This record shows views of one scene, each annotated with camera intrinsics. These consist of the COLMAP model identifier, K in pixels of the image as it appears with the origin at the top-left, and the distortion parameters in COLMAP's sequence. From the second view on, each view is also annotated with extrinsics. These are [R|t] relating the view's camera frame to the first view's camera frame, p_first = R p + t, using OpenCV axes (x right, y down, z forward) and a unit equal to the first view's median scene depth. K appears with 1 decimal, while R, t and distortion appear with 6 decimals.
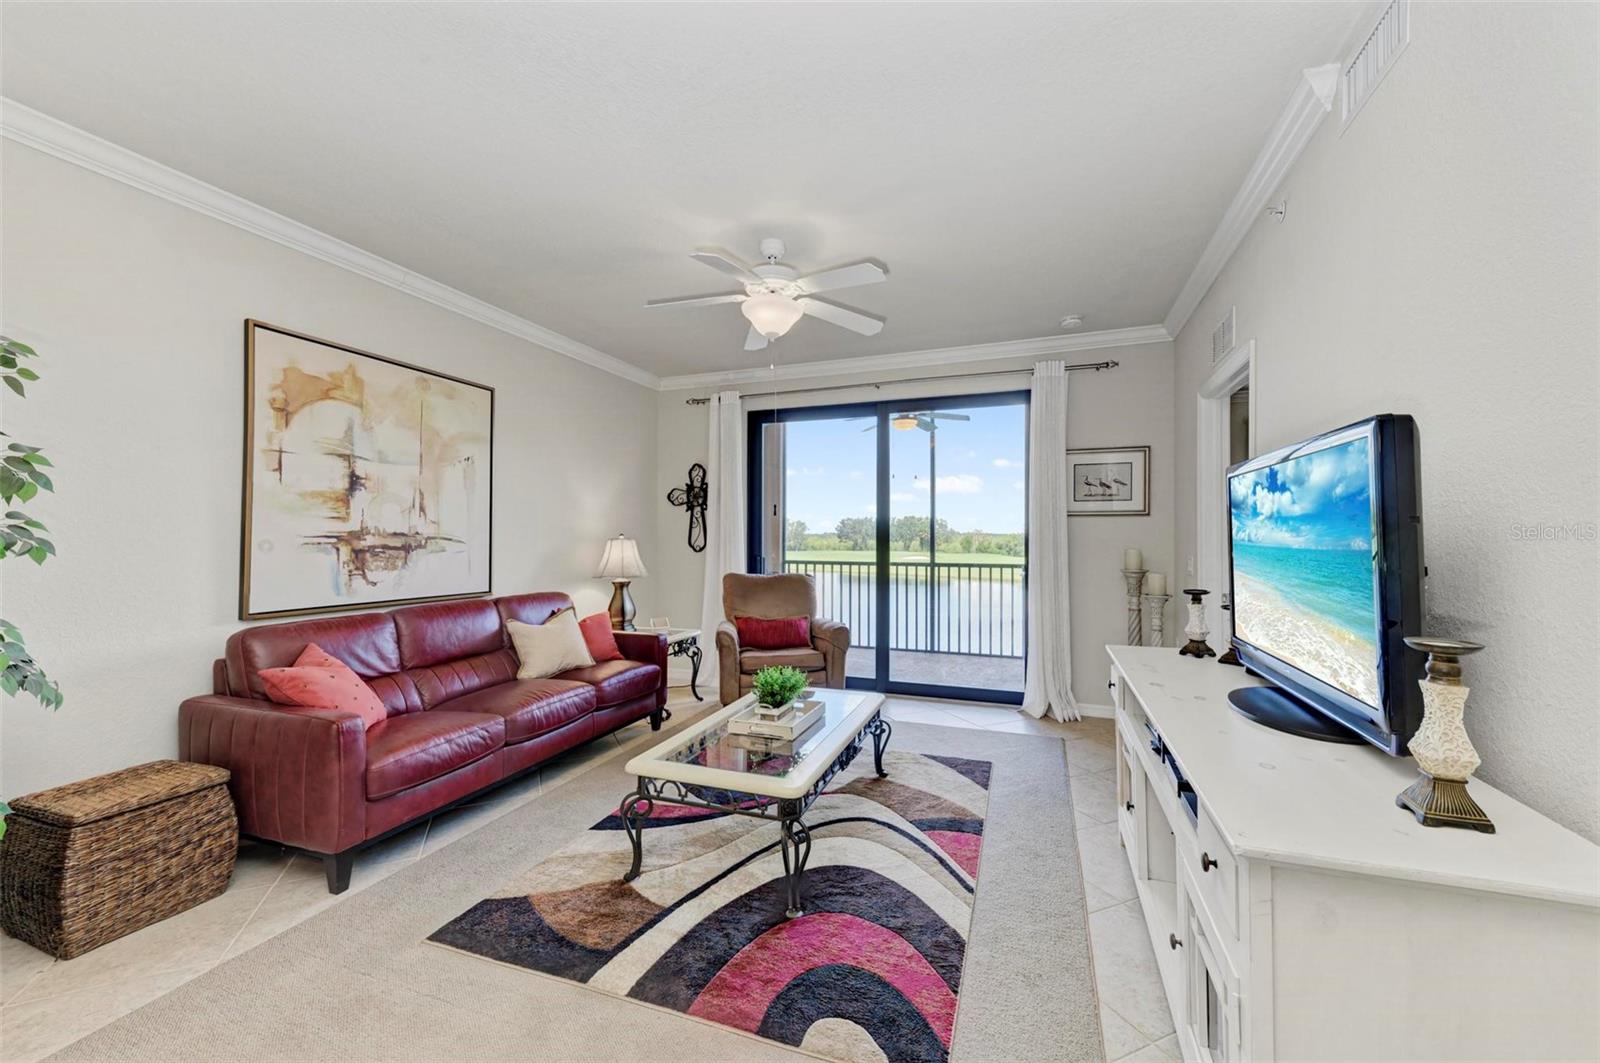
lens RADIAL K [[624.8, 0, 800.0], [0, 624.8, 531.5], [0, 0, 1]] dist [-0.000596, -0.000014]
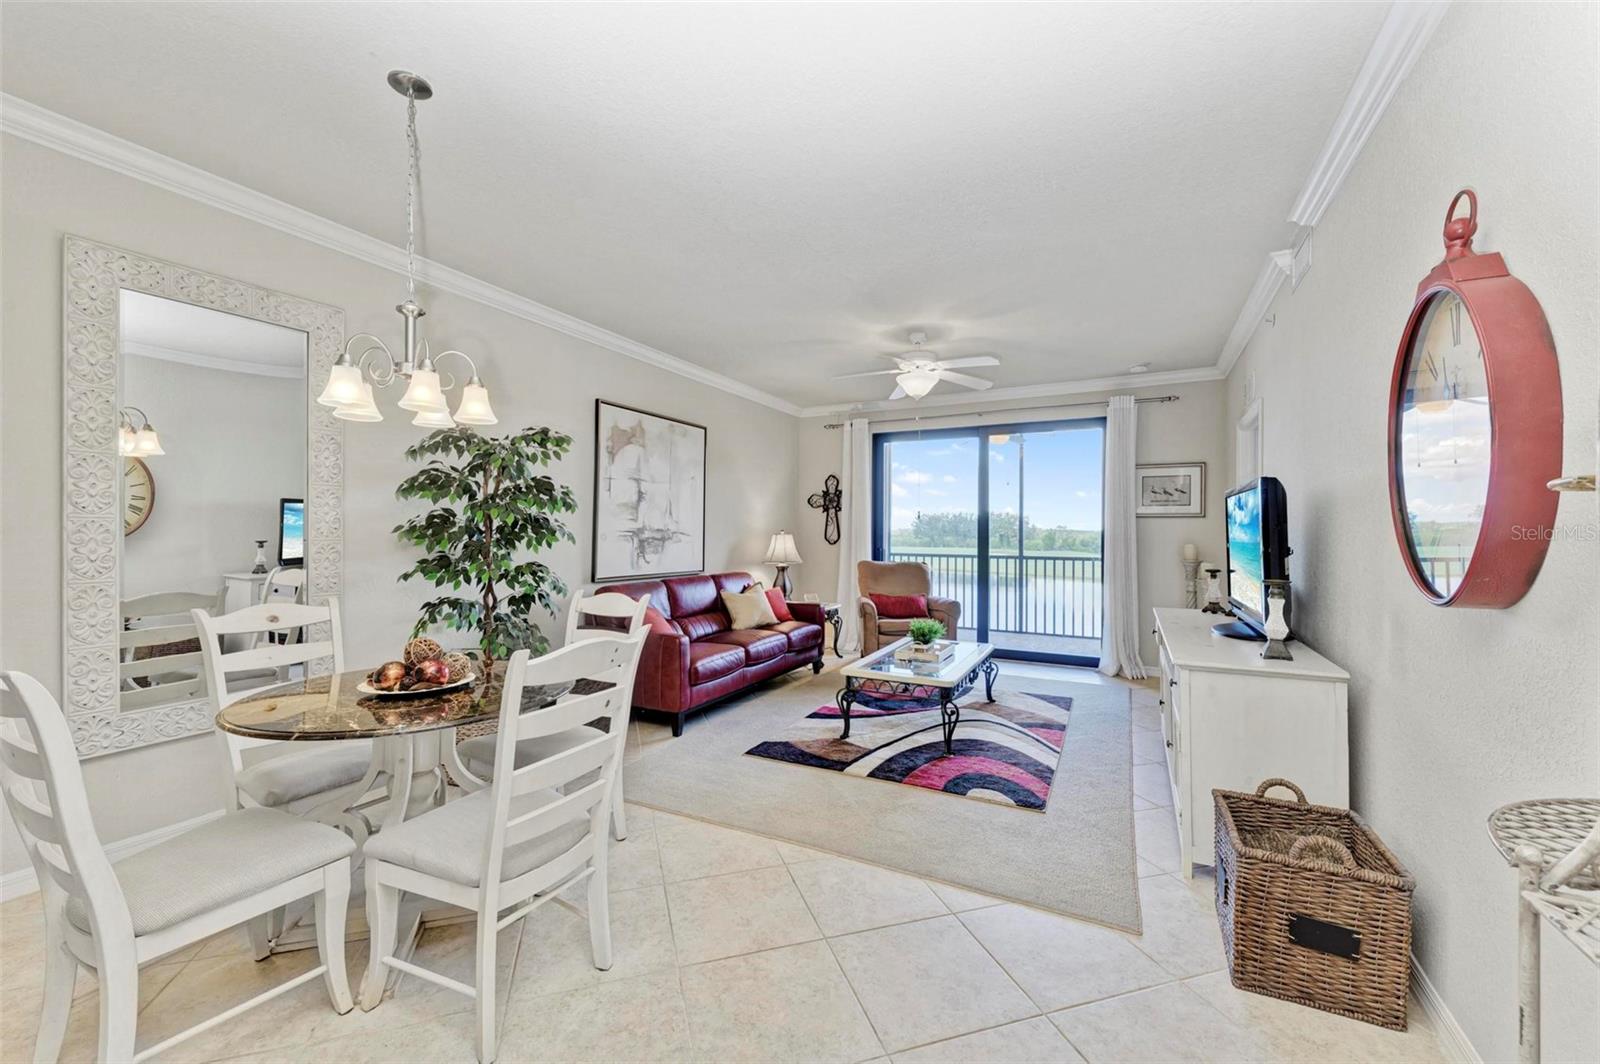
lens RADIAL K [[627.7, 0, 795.8], [0, 627.7, 527.8], [0, 0, 1]] dist [0.000944, 0.000094]
pose [[0.992408, 0.003765, -0.122928, -0.118263], [-0.003651, 0.999993, 0.001149, -0.003561], [0.122931, -0.000692, 0.992415, -0.409461]]
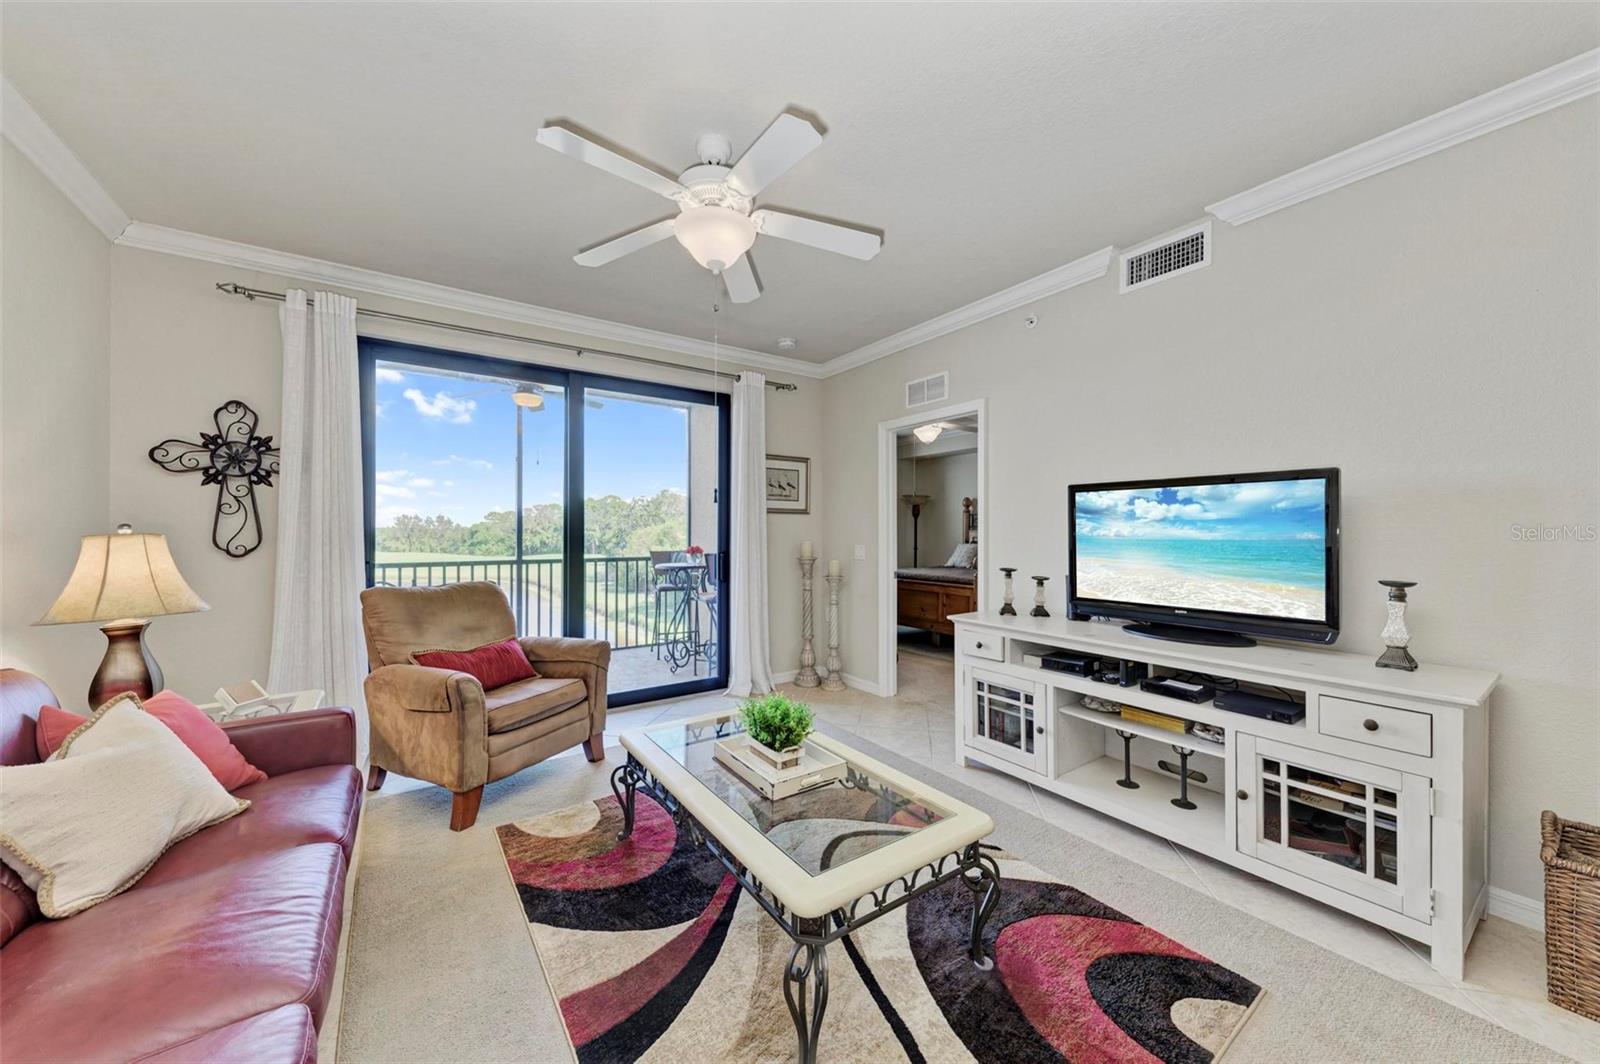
lens RADIAL K [[565.9, 0, 800.0], [0, 565.9, 532.0], [0, 0, 1]] dist [0.001313, 0.000047]
pose [[0.563555, -0.001554, 0.826077, -0.445547], [-0.008024, 0.999941, 0.007355, 0.002944], [-0.826039, -0.010773, 0.563510, 0.424237]]
